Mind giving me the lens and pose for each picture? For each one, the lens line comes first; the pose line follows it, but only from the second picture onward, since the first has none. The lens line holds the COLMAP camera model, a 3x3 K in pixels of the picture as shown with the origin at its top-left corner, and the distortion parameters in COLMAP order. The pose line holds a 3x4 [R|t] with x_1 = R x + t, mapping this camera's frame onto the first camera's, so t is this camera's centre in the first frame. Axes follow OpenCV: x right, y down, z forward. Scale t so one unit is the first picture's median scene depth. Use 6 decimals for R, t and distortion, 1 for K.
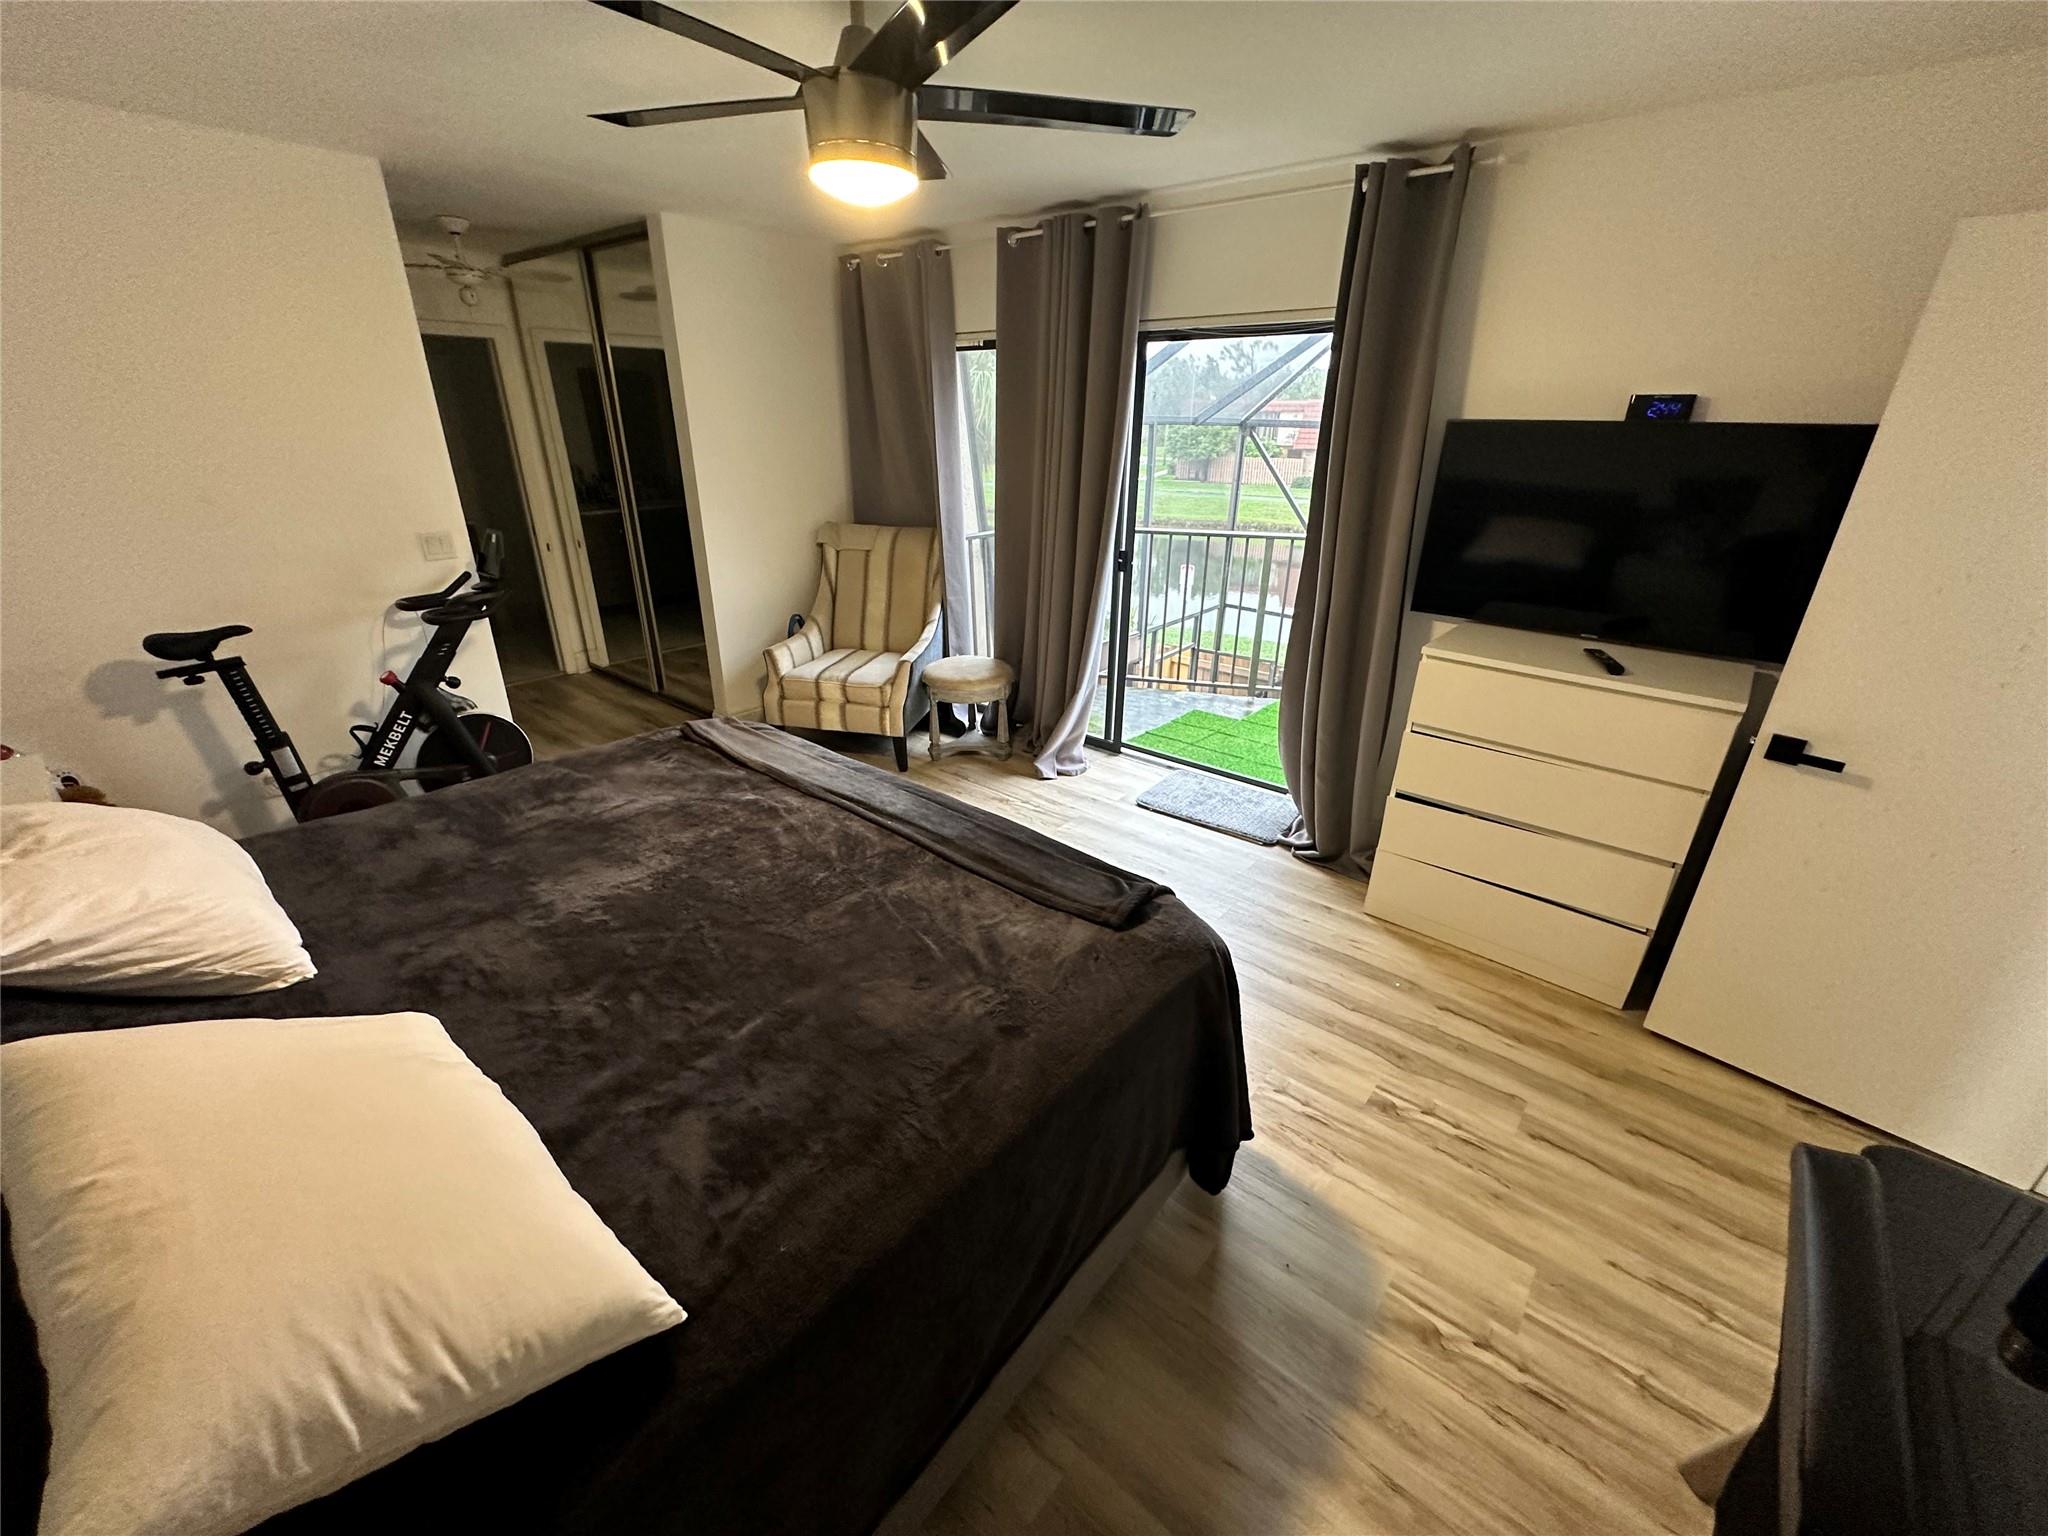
lens RADIAL K [[817.5, 0, 1024.5], [0, 817.5, 766.4], [0, 0, 1]] dist [-0.004384, 0.000364]
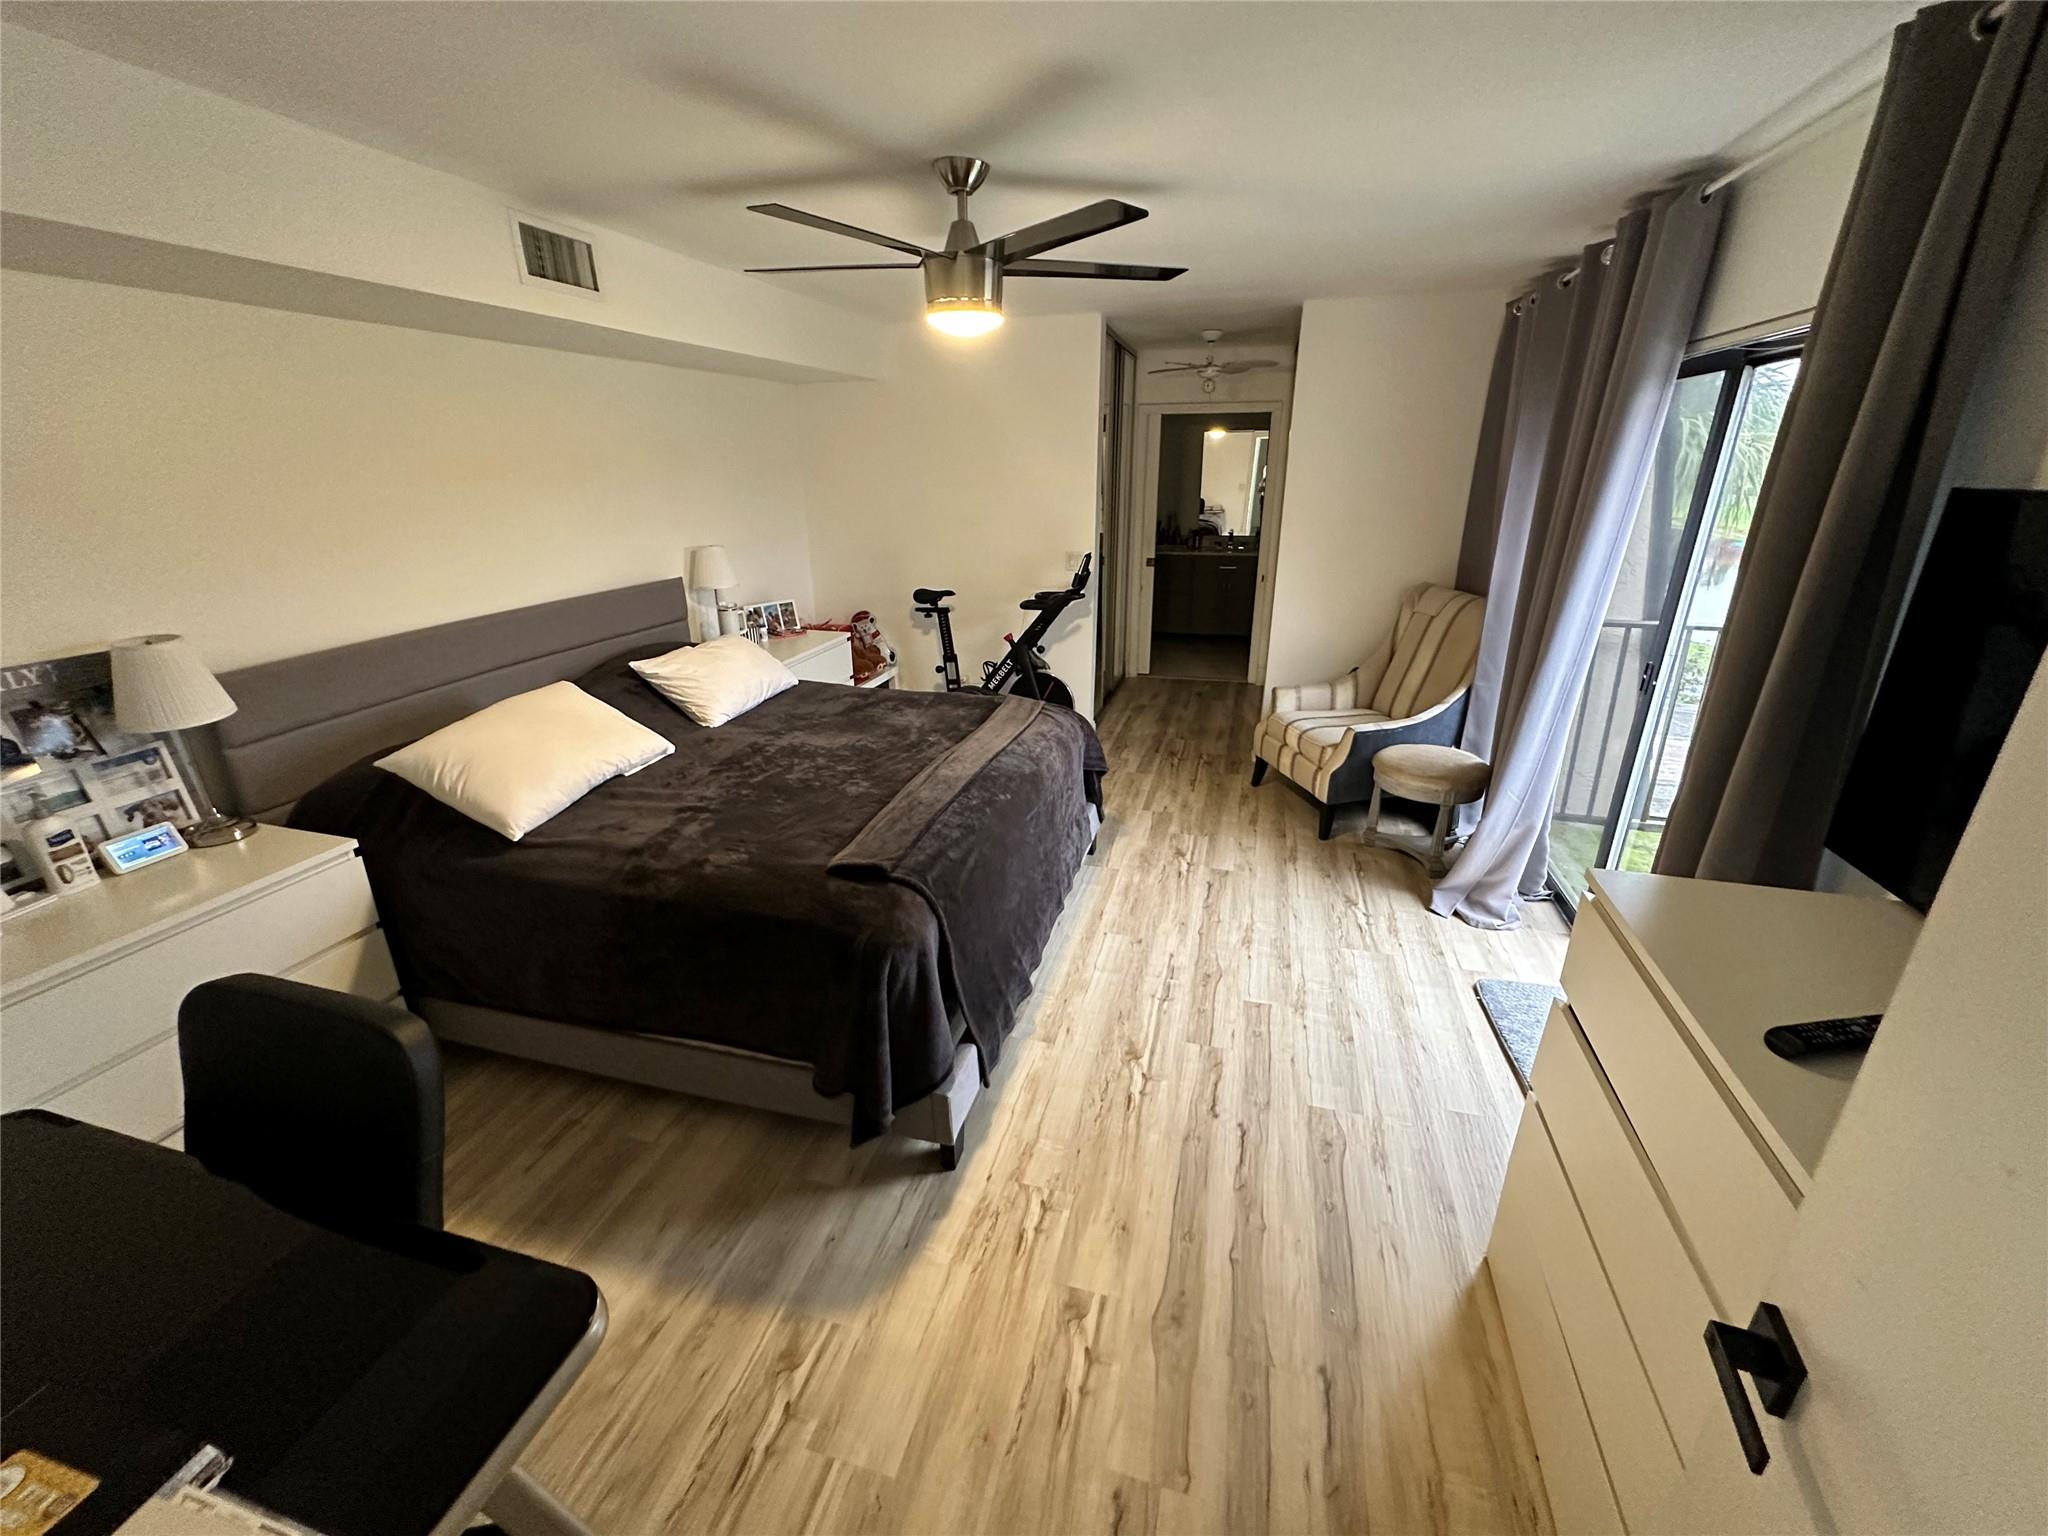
lens RADIAL K [[817.5, 0, 1022.6], [0, 817.5, 764.9], [0, 0, 1]] dist [-0.004384, 0.000364]
pose [[0.412934, 0.303778, -0.858606, 0.966001], [-0.347714, 0.923908, 0.159655, -0.202431], [0.841772, 0.232622, 0.487141, 0.430968]]
